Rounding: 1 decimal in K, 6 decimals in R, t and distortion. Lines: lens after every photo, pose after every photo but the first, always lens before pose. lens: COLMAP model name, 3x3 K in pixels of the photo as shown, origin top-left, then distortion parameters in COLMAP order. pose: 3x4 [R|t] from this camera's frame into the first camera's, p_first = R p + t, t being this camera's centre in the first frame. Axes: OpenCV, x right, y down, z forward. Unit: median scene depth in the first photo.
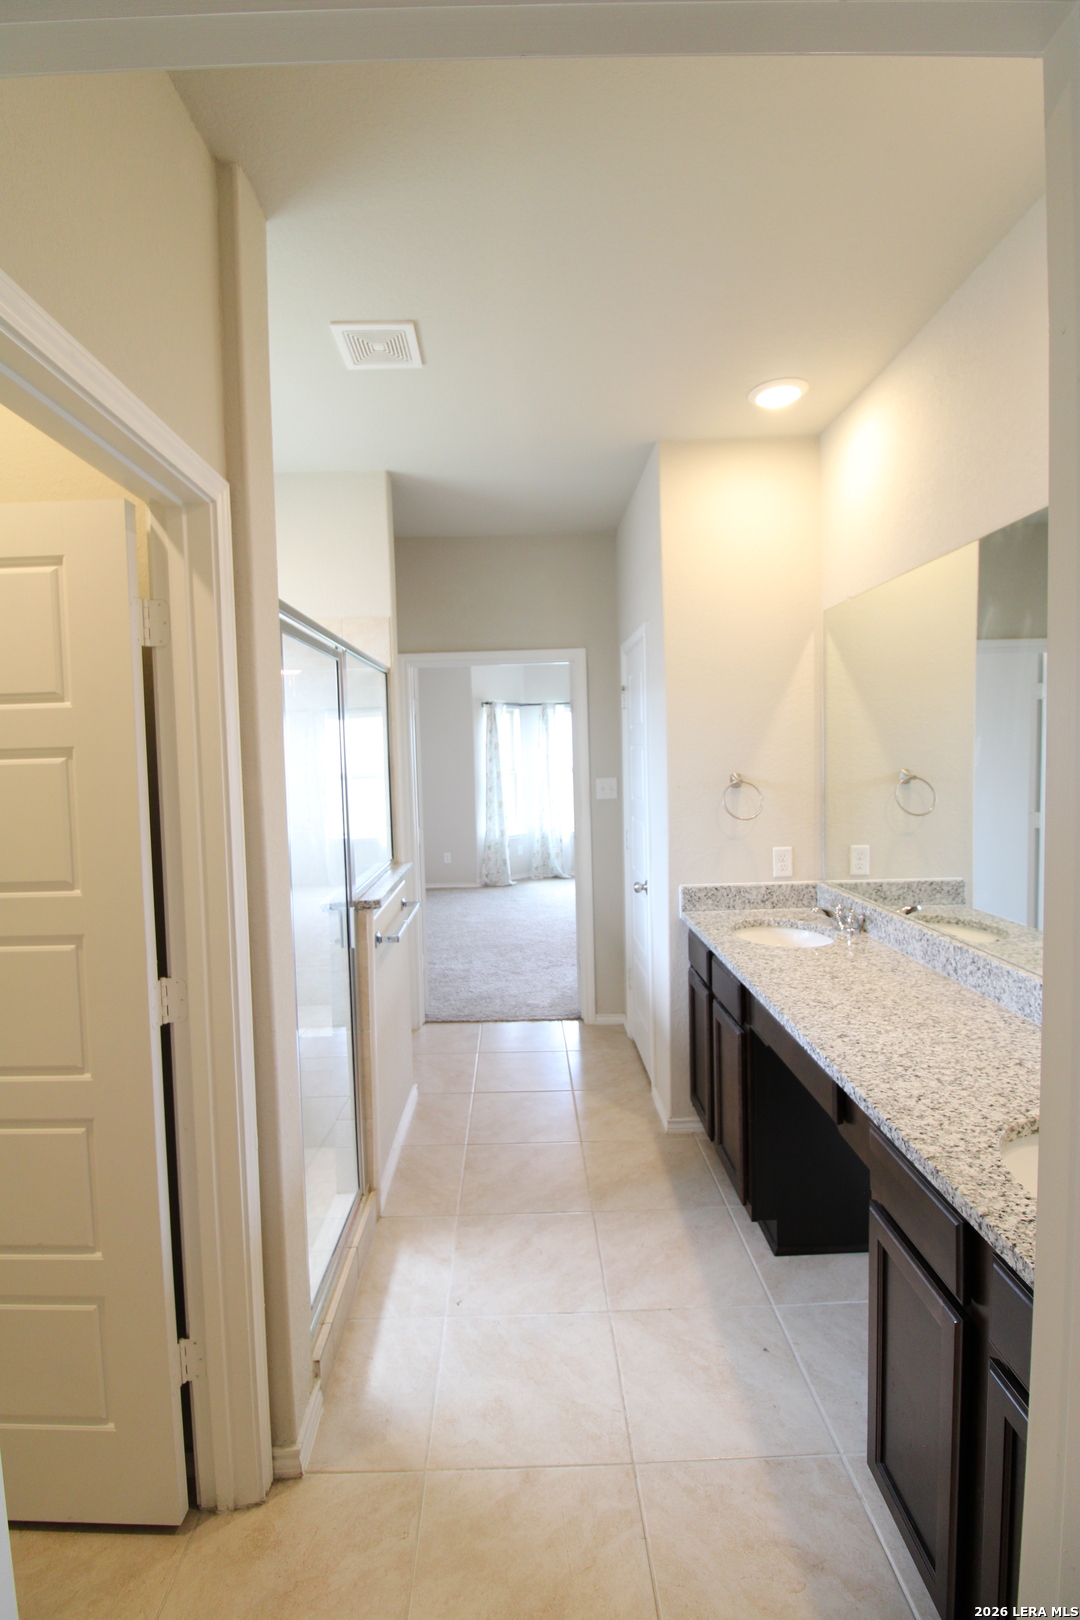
lens RADIAL K [[758.0, 0, 536.4], [0, 758.0, 806.4], [0, 0, 1]] dist [-0.010297, -0.003609]
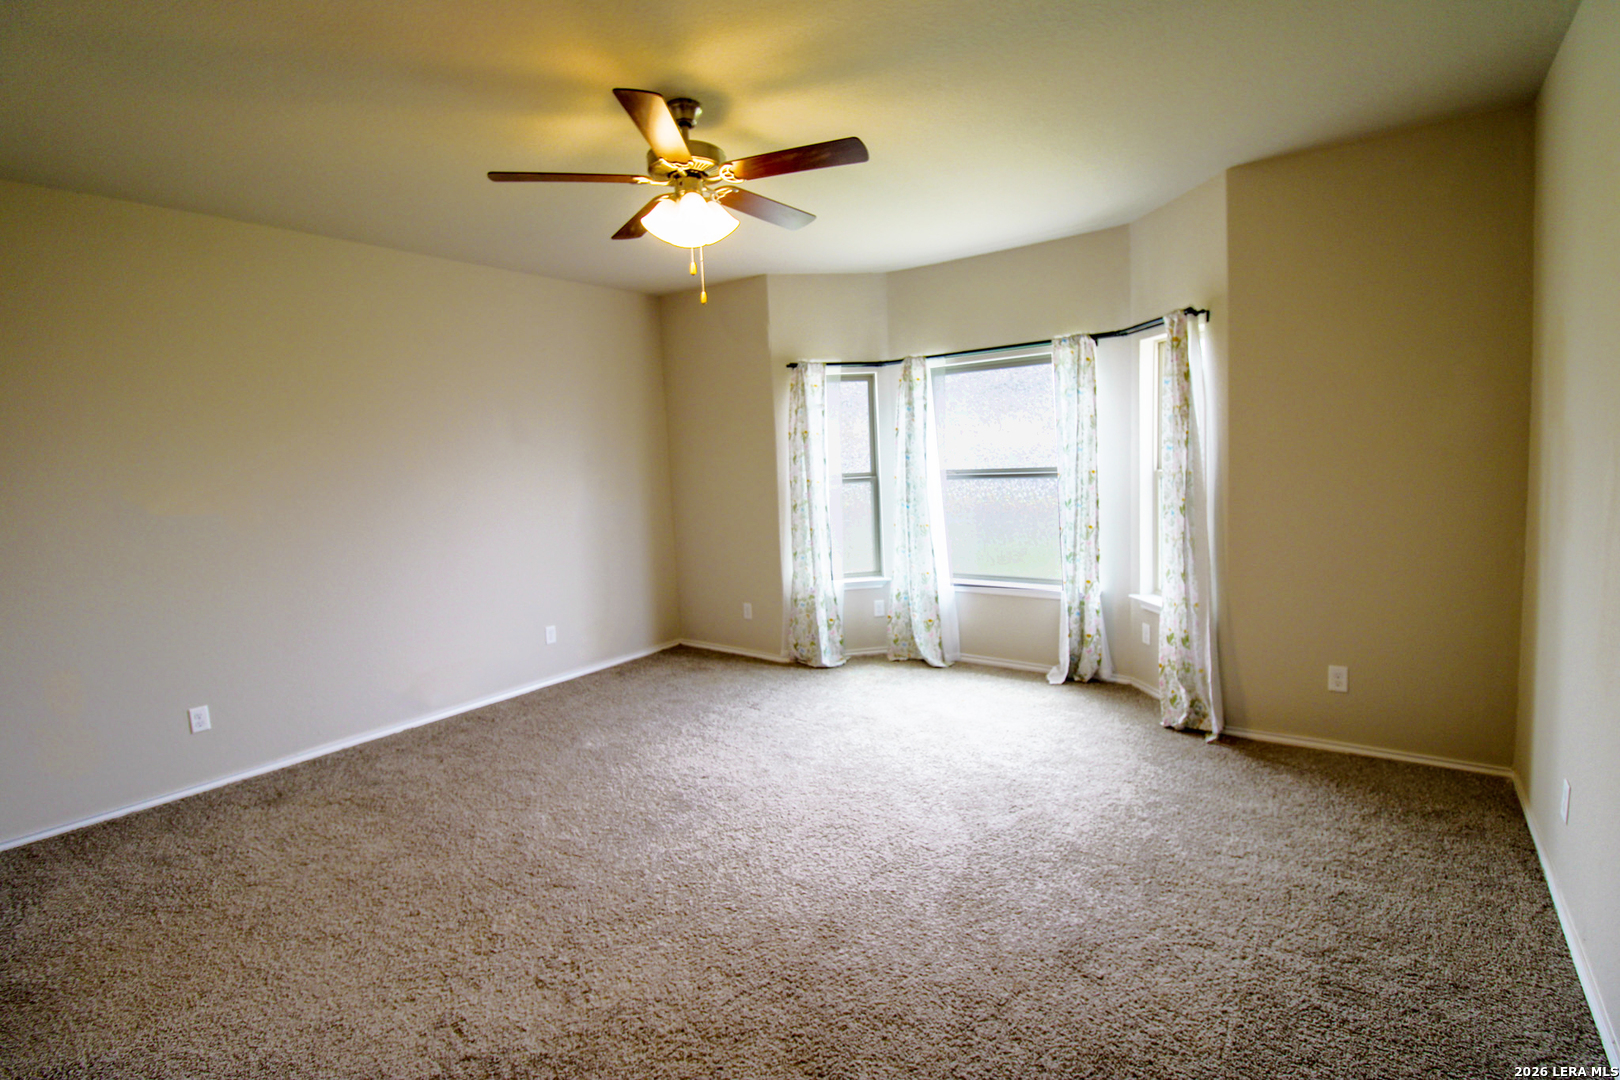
lens RADIAL K [[758.0, 0, 816.4], [0, 758.0, 528.9], [0, 0, 1]] dist [-0.010297, -0.003609]
pose [[0.789879, 0.055982, -0.610702, 0.324146], [-0.017750, 0.997495, 0.068481, -0.047893], [0.613006, -0.043251, 0.788894, 0.526032]]
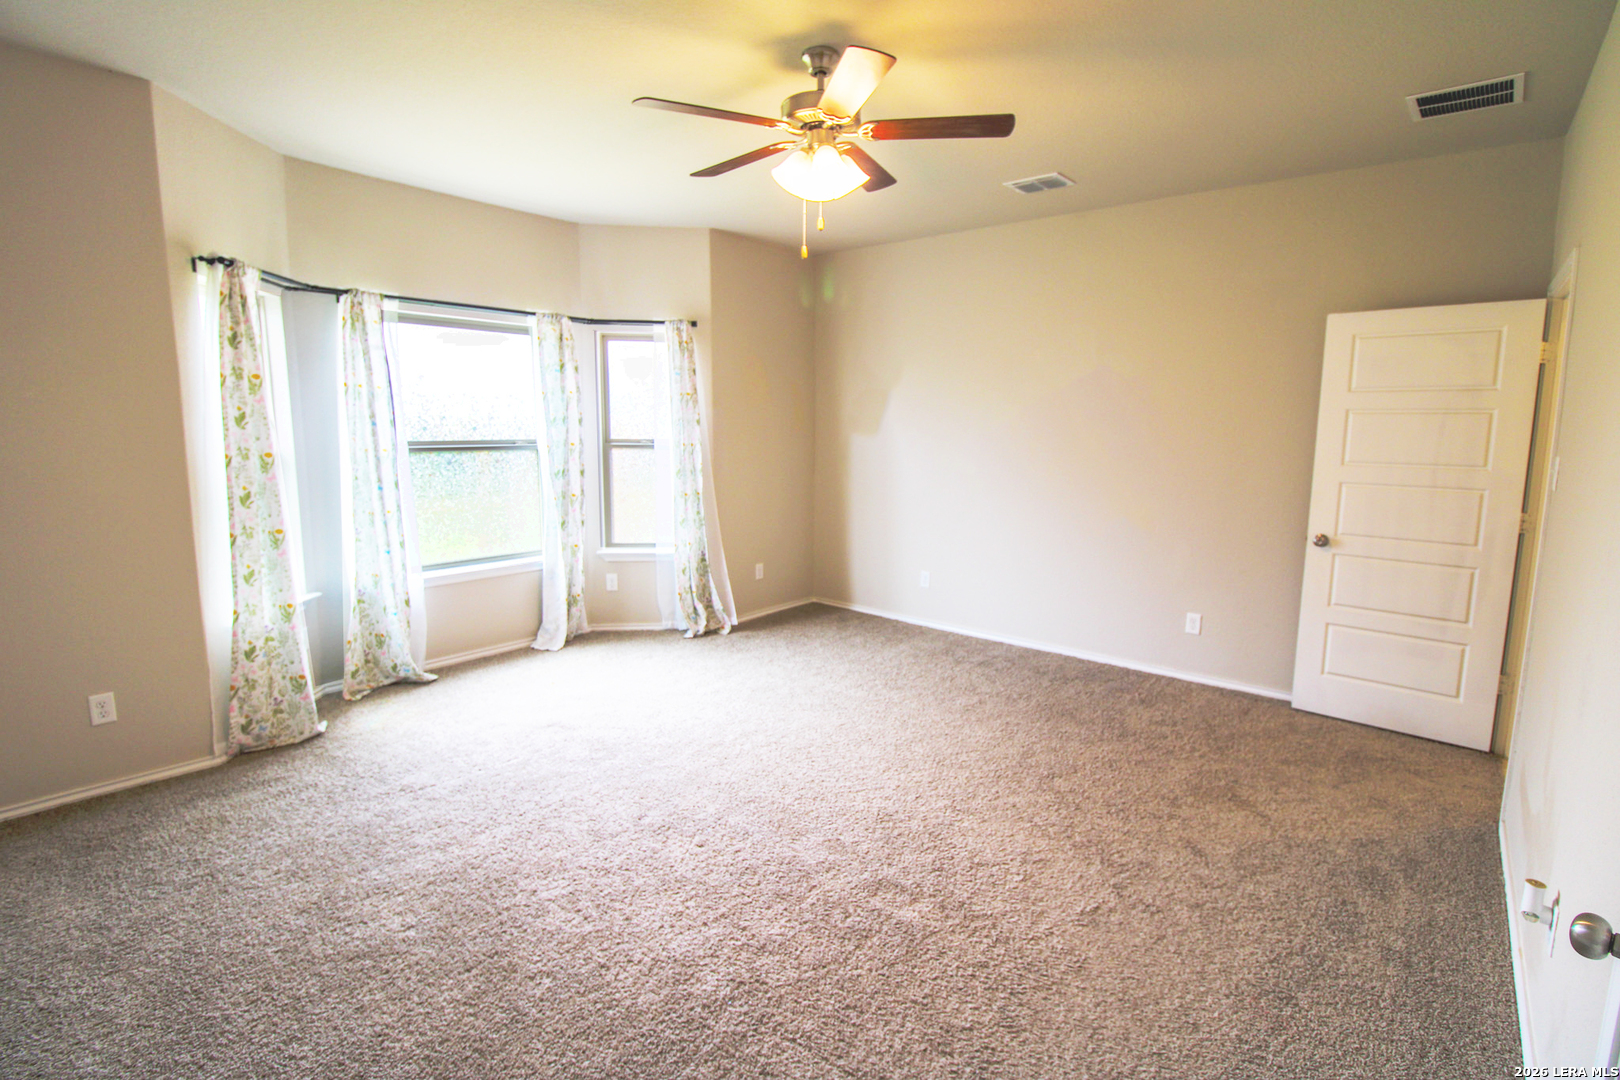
lens RADIAL K [[758.0, 0, 818.8], [0, 758.0, 531.5], [0, 0, 1]] dist [-0.010297, -0.003609]
pose [[0.655452, -0.071369, 0.751857, -0.153576], [0.021495, 0.996885, 0.075890, -0.028697], [-0.754931, -0.033581, 0.654944, 0.543732]]
